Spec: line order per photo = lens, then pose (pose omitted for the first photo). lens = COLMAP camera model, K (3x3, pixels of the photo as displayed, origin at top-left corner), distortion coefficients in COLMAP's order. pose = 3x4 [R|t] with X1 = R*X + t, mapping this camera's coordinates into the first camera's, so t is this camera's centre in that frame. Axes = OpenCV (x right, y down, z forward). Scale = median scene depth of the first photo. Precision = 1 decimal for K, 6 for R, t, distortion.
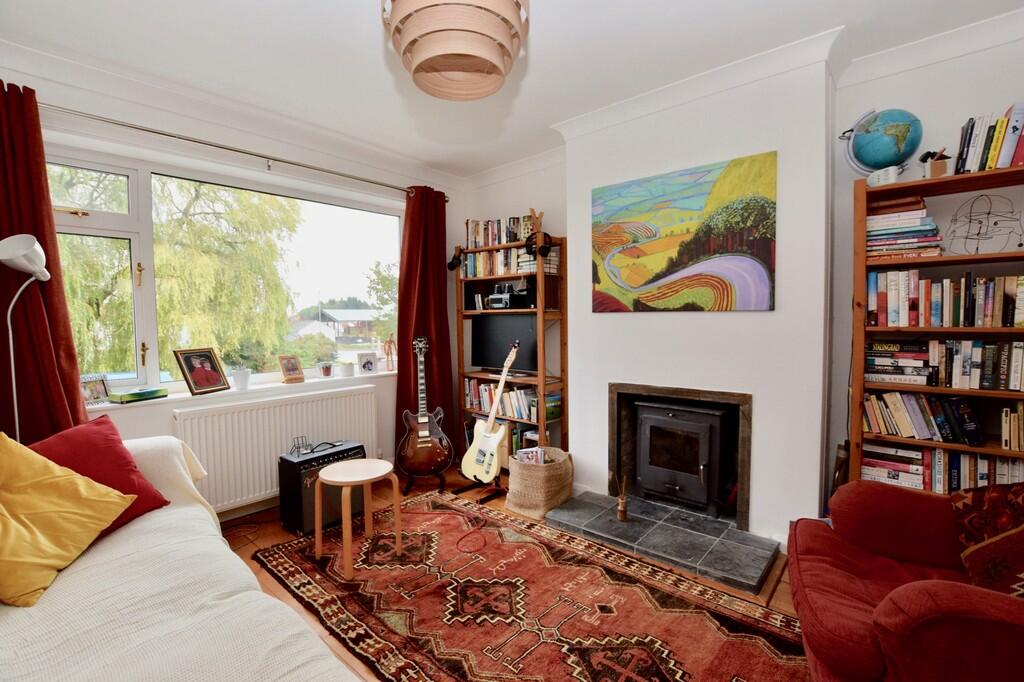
lens RADIAL K [[461.2, 0, 513.7], [0, 461.2, 340.7], [0, 0, 1]] dist [0.000821, 0.000024]
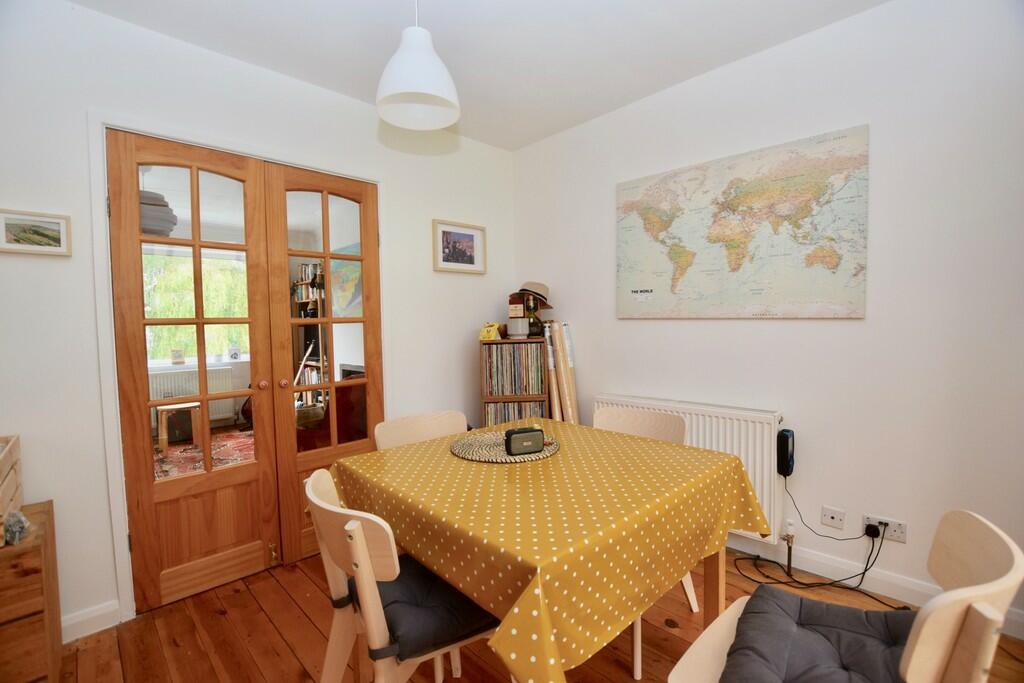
lens RADIAL K [[461.2, 0, 510.4], [0, 461.2, 340.1], [0, 0, 1]] dist [0.000821, 0.000024]
pose [[0.996949, -0.001894, -0.078036, 0.850079], [0.000810, 0.999903, -0.013917, 0.023841], [0.078055, 0.013811, 0.996853, -0.592344]]
